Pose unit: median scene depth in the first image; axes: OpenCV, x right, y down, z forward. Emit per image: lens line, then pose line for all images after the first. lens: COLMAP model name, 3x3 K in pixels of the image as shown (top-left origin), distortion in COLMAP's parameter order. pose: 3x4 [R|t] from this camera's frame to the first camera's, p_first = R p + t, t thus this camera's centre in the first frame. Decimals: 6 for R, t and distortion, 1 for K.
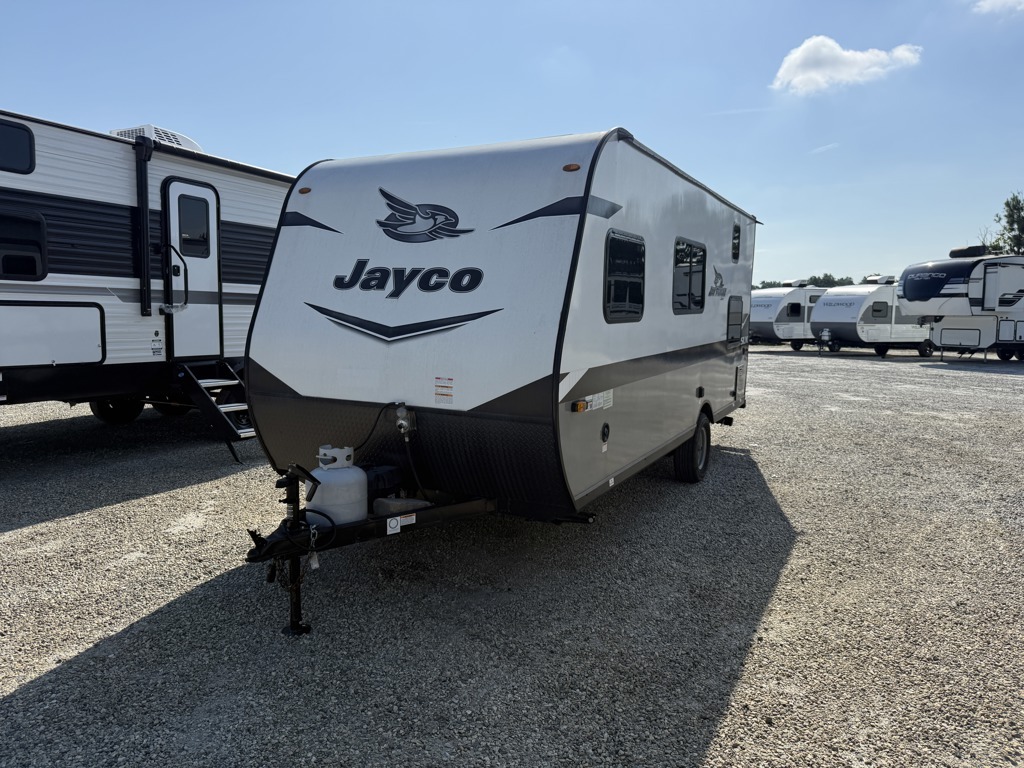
lens RADIAL K [[720.8, 0, 512.0], [0, 720.8, 384.0], [0, 0, 1]] dist [0.084624, -0.113461]
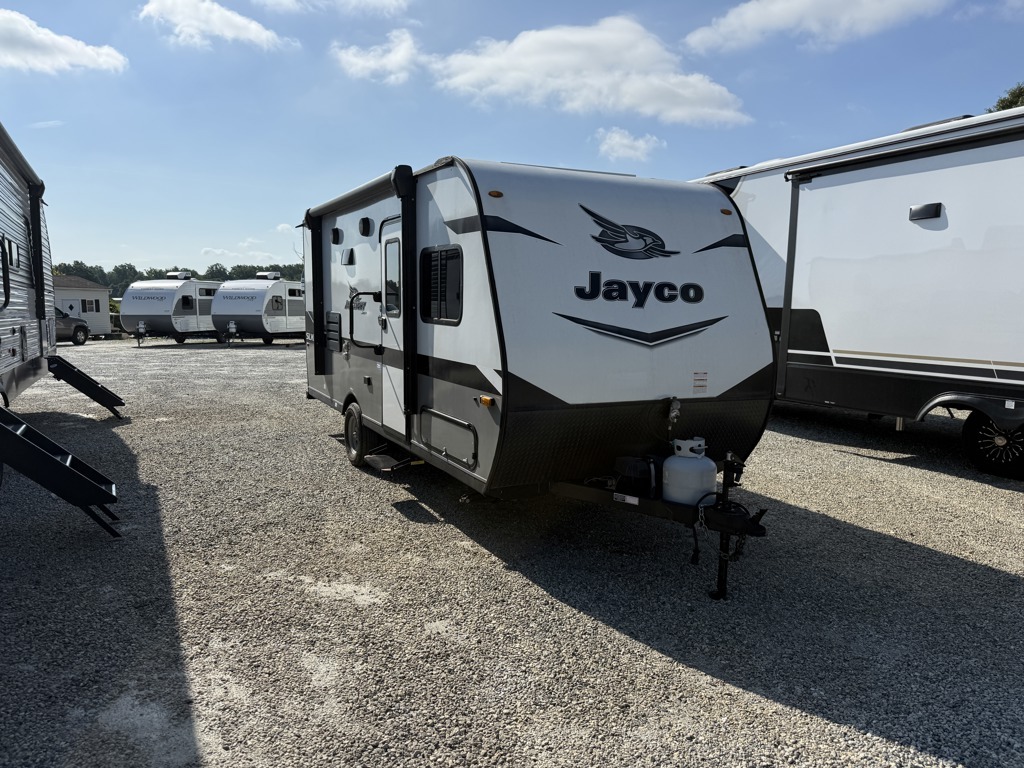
lens RADIAL K [[720.8, 0, 512.0], [0, 720.8, 384.0], [0, 0, 1]] dist [0.084624, -0.113461]
pose [[0.590915, -0.094690, 0.801157, -1.180566], [0.084027, 0.994910, 0.055614, -0.078262], [-0.802346, 0.034455, 0.595864, 0.477289]]
